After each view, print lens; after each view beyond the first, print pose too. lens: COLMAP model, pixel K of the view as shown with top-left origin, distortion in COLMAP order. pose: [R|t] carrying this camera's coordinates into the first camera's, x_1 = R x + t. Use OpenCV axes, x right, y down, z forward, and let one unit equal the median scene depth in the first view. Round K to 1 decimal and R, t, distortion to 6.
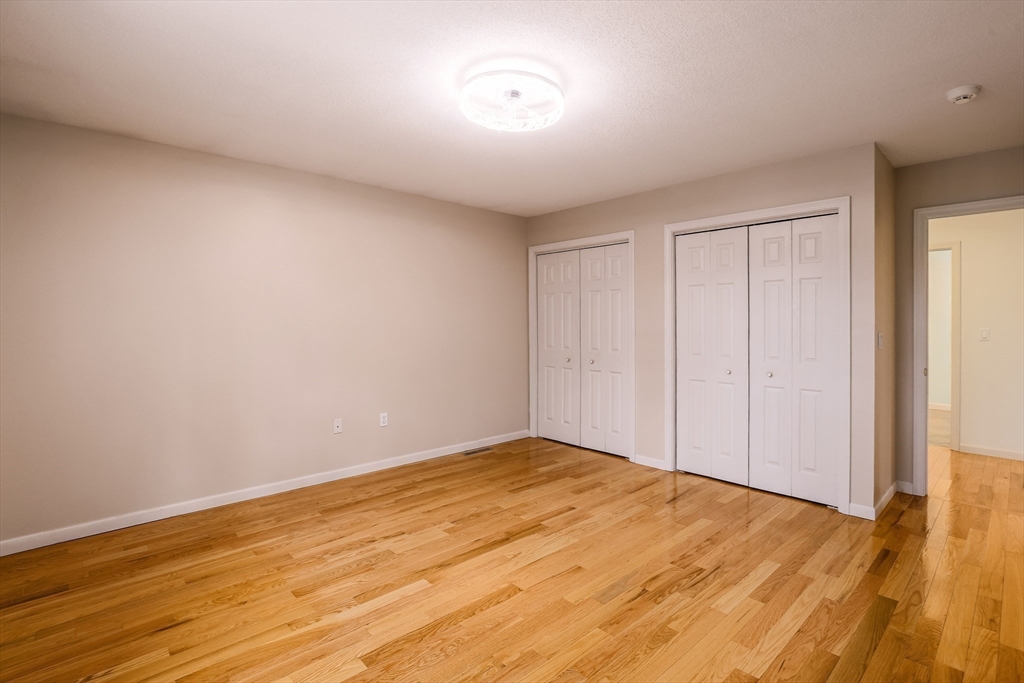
lens RADIAL K [[487.9, 0, 507.3], [0, 487.9, 335.6], [0, 0, 1]] dist [0.001554, -0.000473]
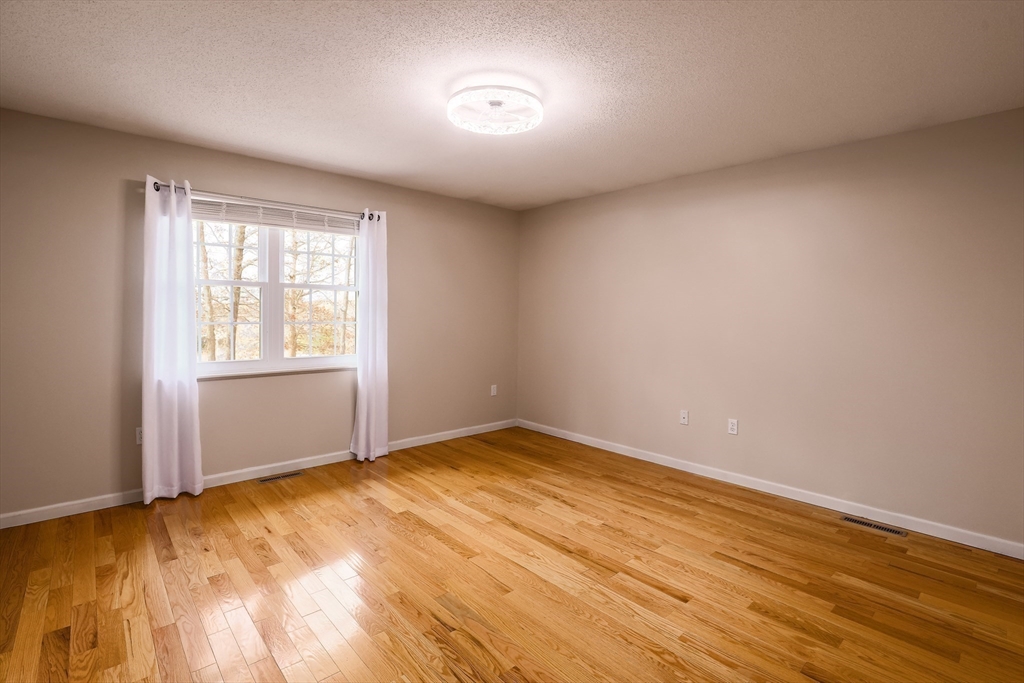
lens RADIAL K [[487.9, 0, 514.1], [0, 487.9, 309.7], [0, 0, 1]] dist [0.001554, -0.000473]
pose [[0.001856, -0.004514, -0.999988, 0.854772], [-0.034447, 0.999396, -0.004575, -0.027093], [0.999405, 0.034455, 0.001699, 0.817919]]
